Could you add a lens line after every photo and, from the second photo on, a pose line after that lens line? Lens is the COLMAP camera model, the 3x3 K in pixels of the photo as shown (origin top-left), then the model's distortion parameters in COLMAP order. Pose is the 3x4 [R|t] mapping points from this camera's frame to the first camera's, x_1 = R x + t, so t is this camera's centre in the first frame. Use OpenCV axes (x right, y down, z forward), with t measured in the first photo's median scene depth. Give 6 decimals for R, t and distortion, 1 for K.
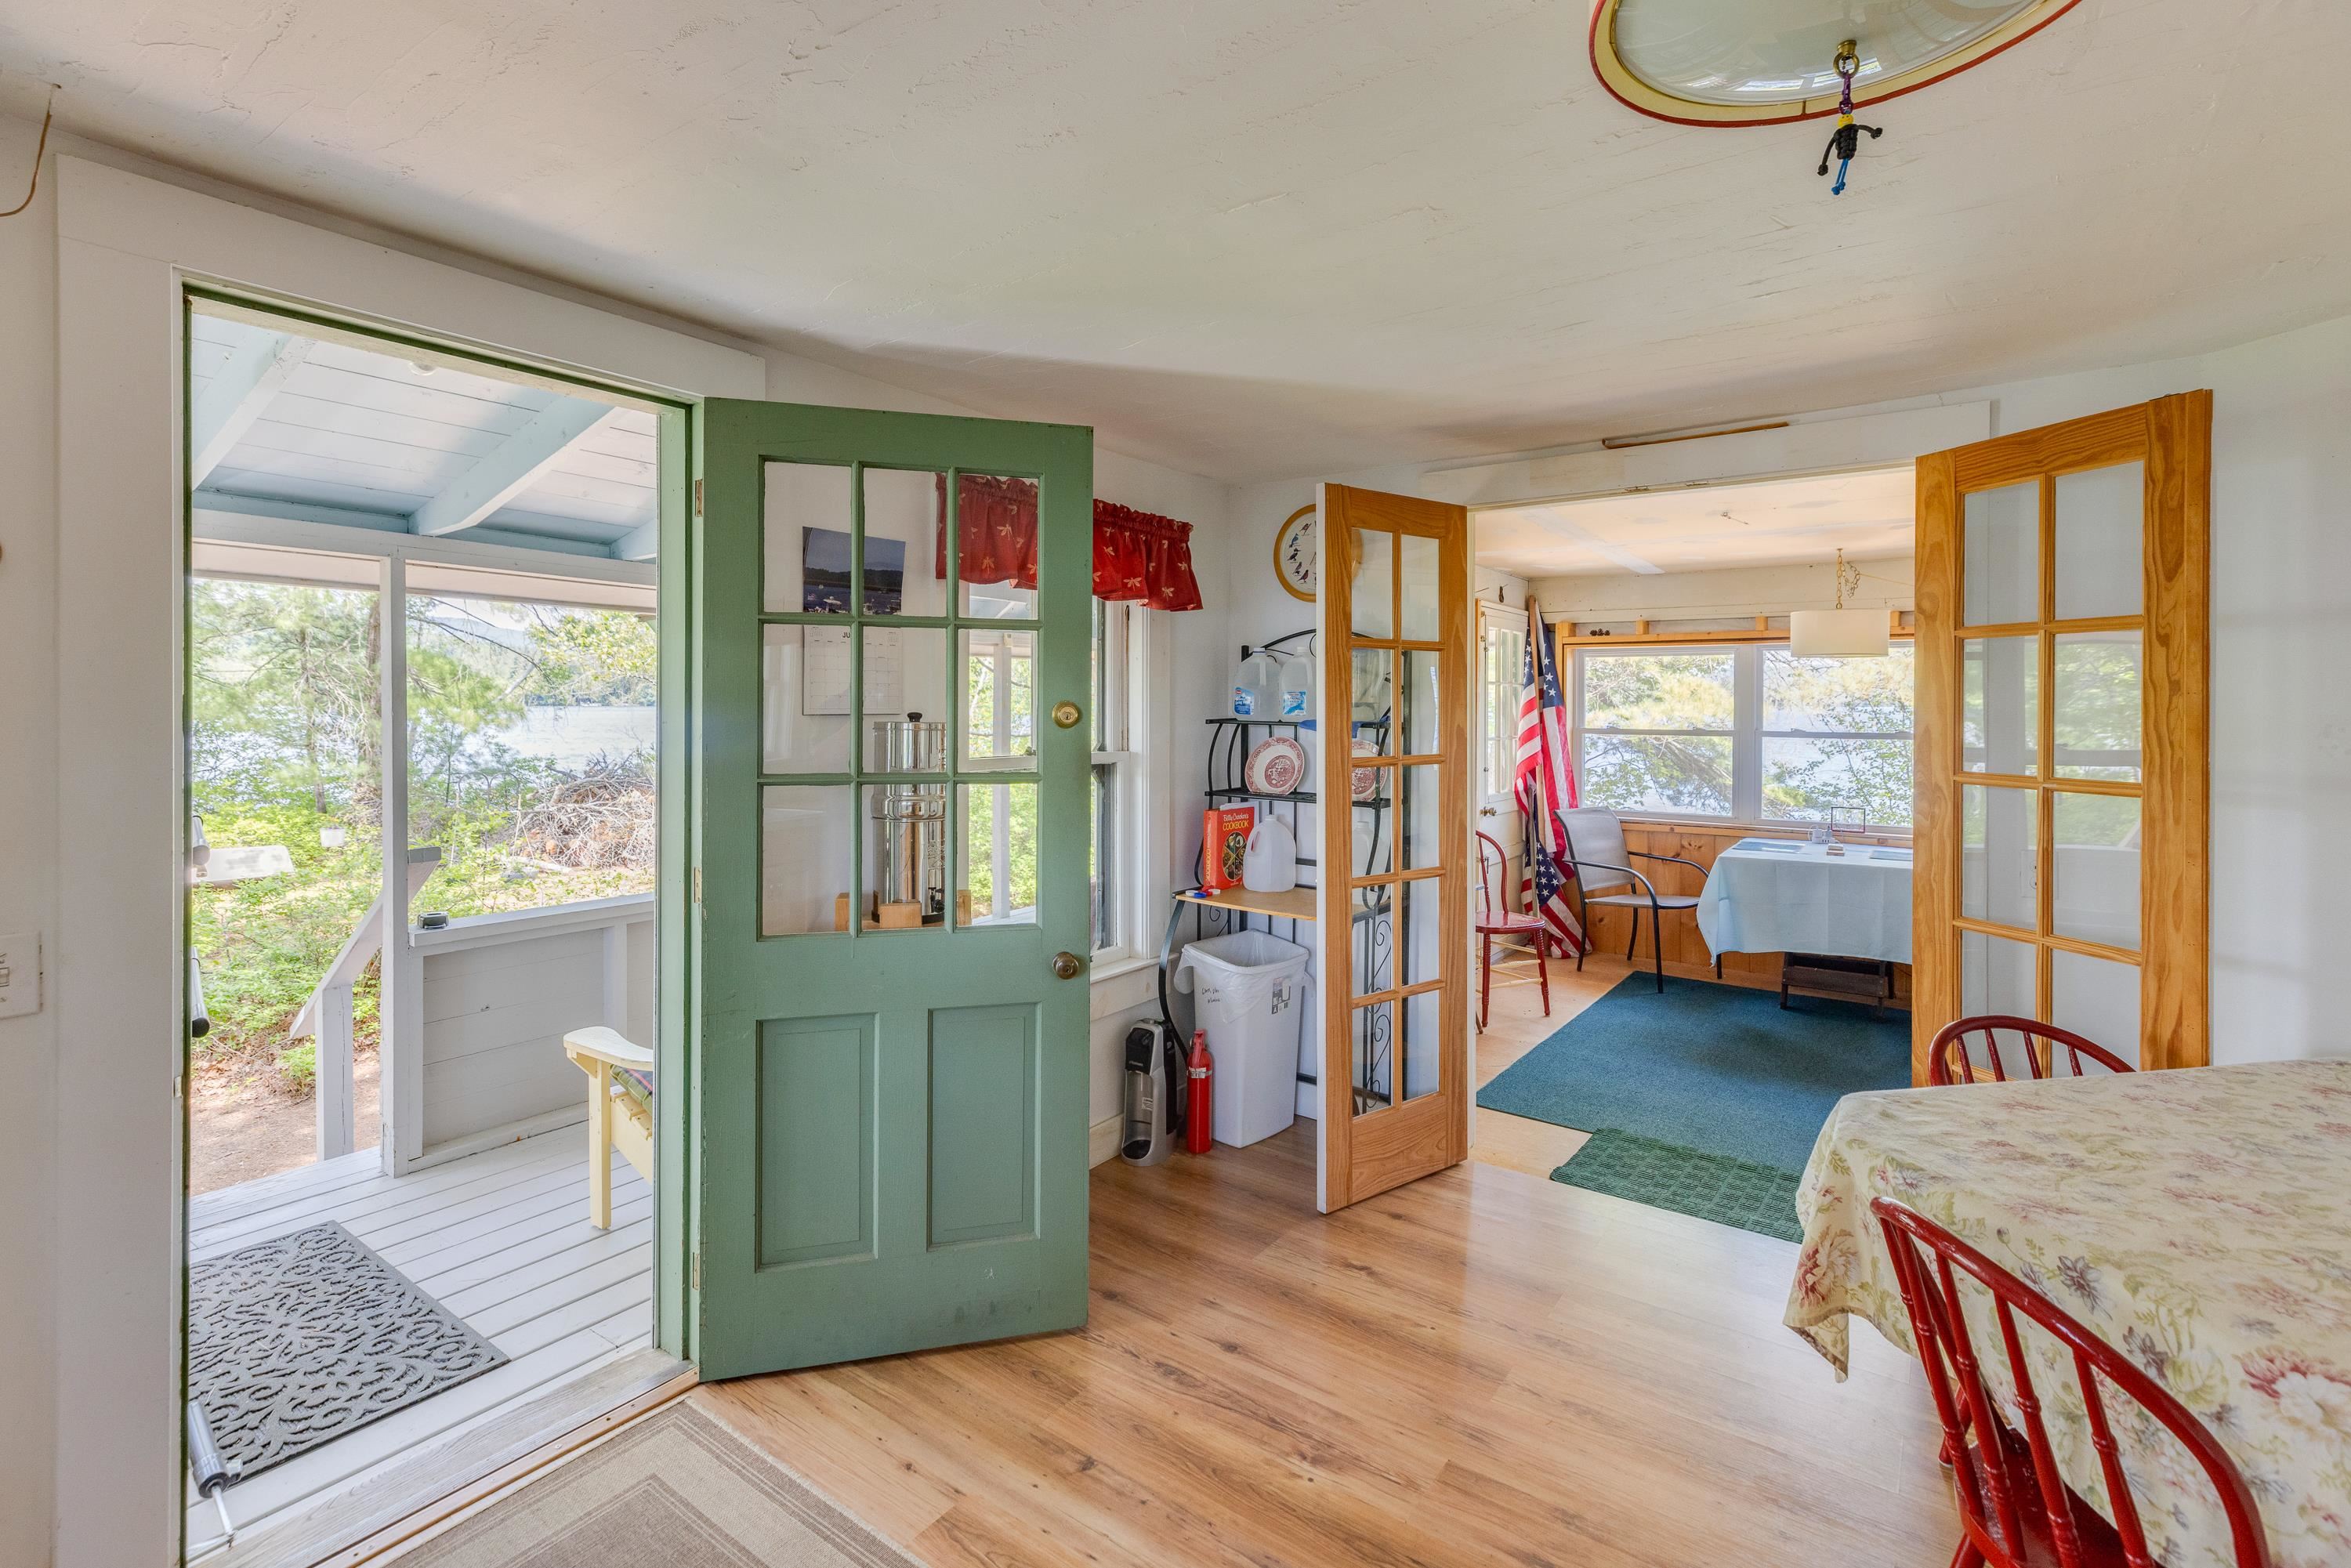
lens RADIAL K [[1092.7, 0, 1175.8], [0, 1092.7, 708.3], [0, 0, 1]] dist [-0.002002, 0.000045]
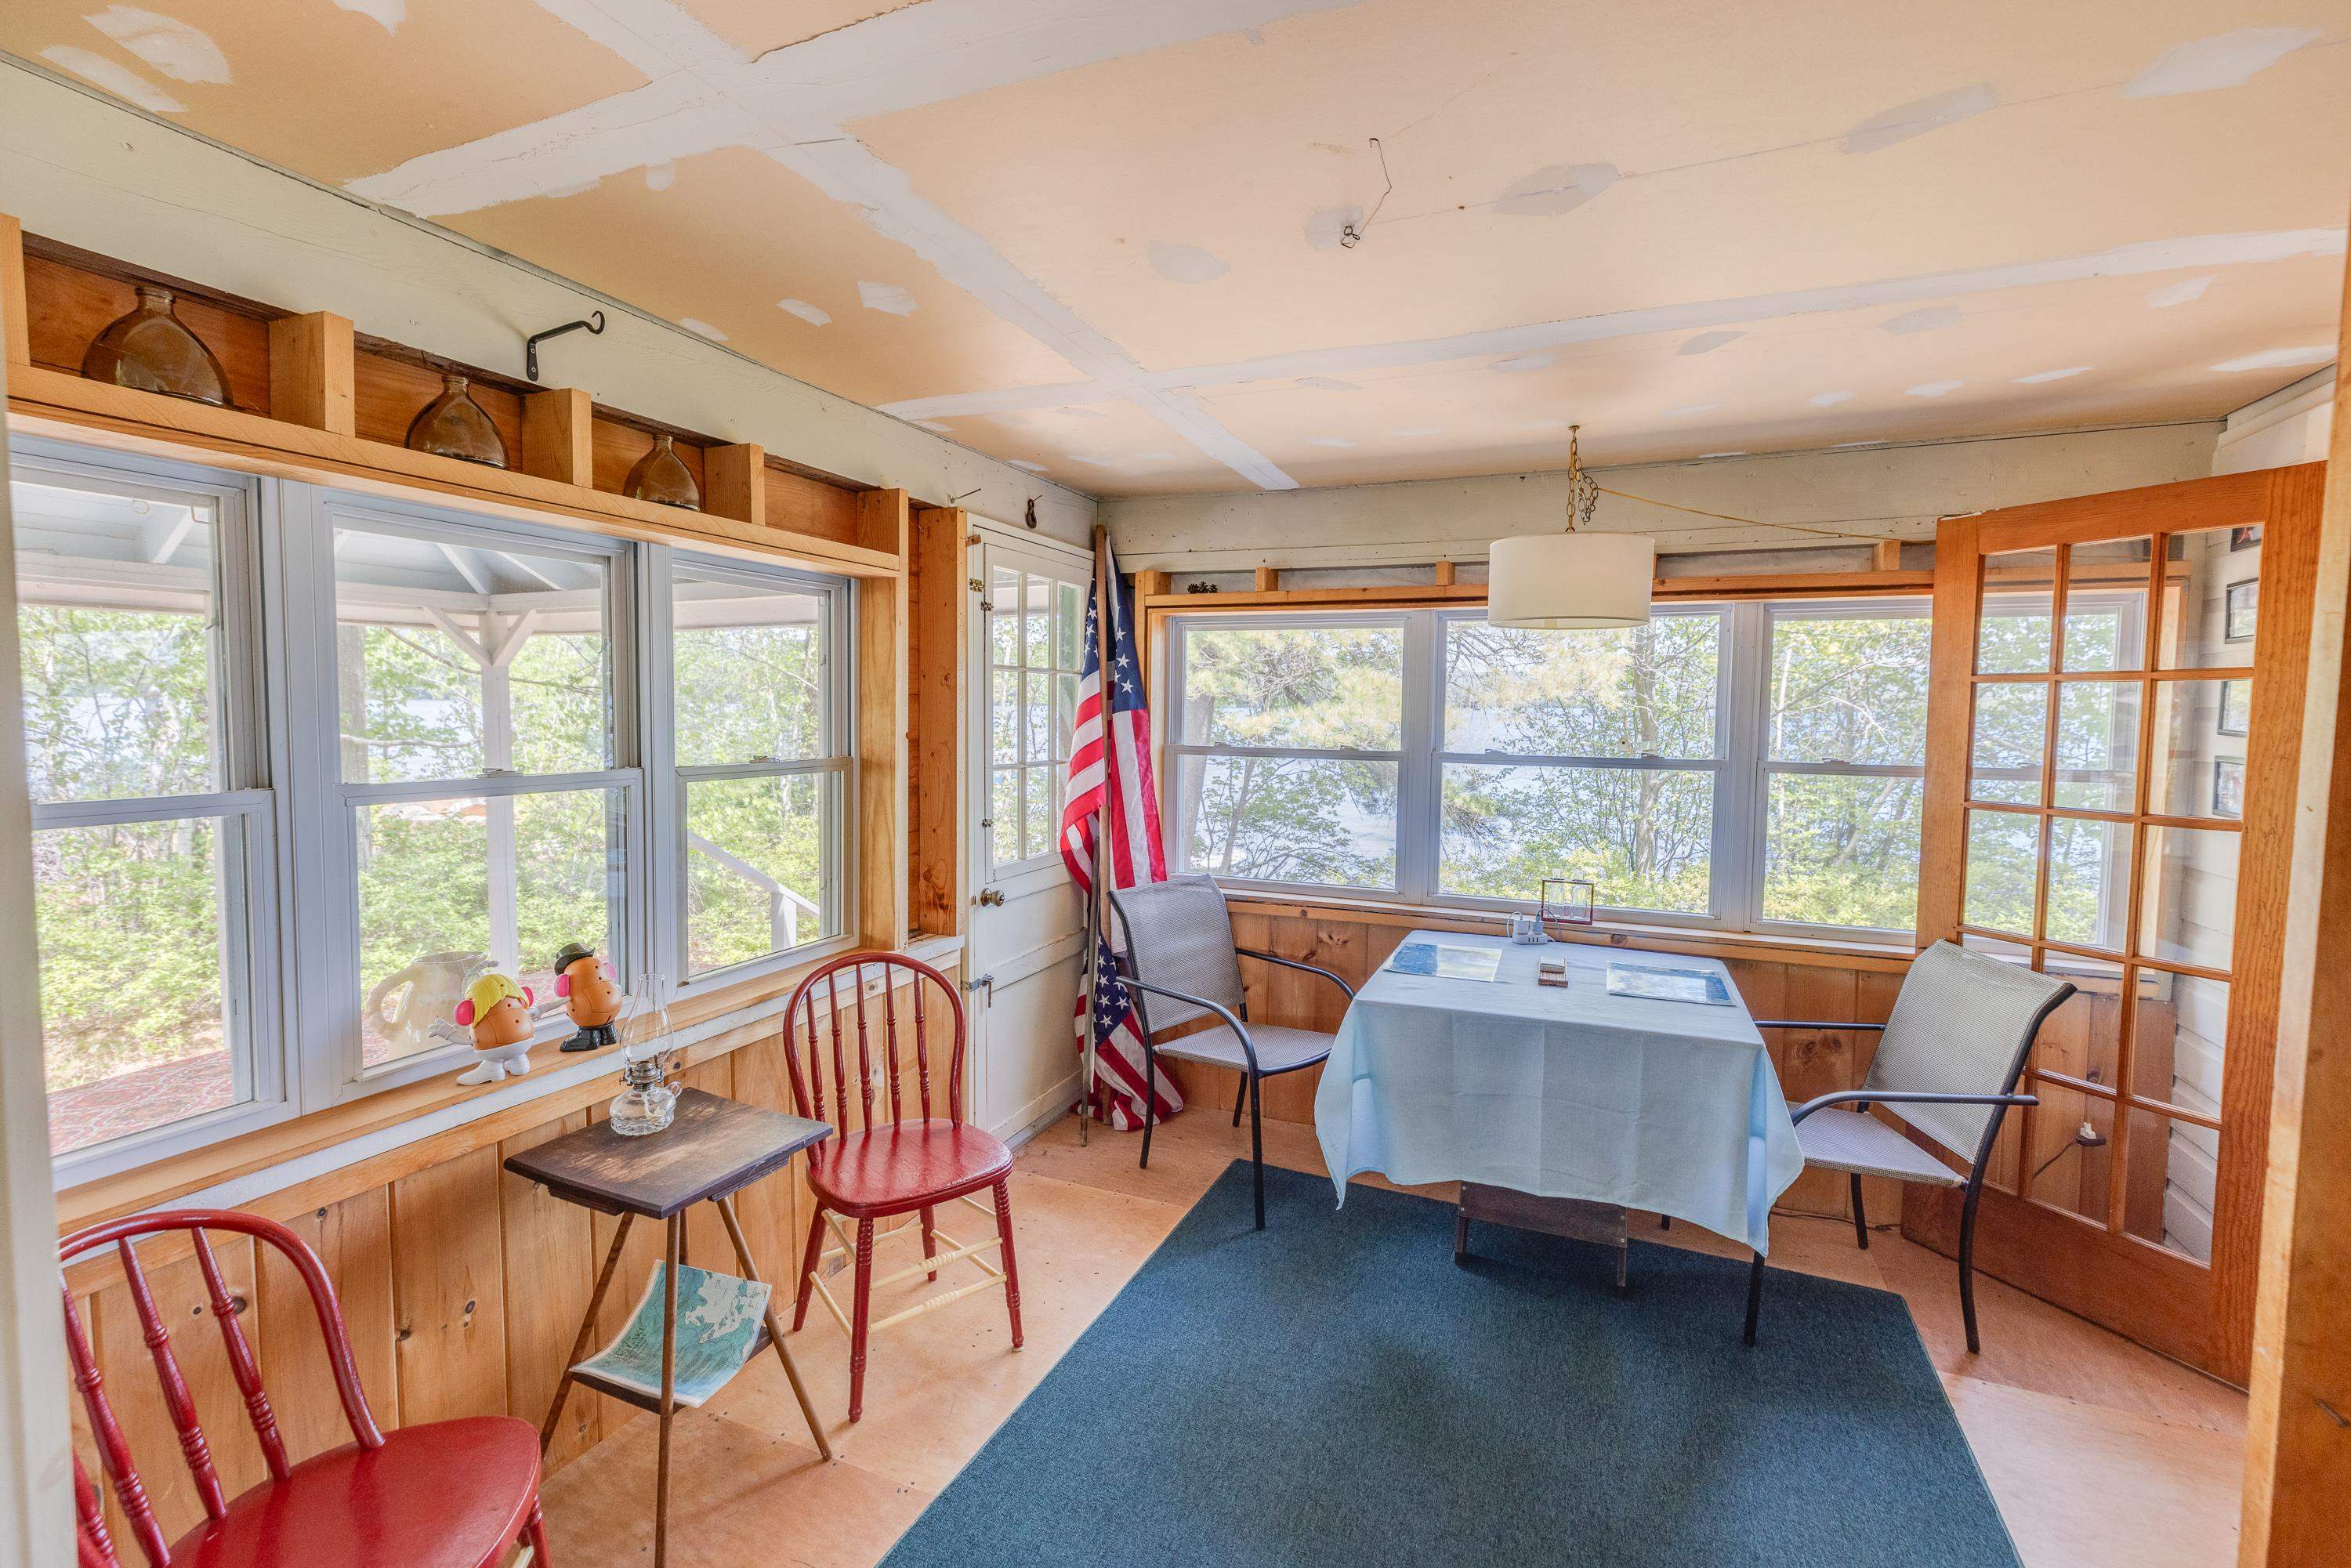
lens RADIAL K [[1050.5, 0, 1172.2], [0, 1050.5, 779.1], [0, 0, 1]] dist [0.001832, -0.000249]
pose [[0.974976, -0.006338, 0.222221, 0.241179], [-0.009235, 0.997576, 0.068968, -0.003829], [-0.222119, -0.069294, 0.972554, 0.430539]]
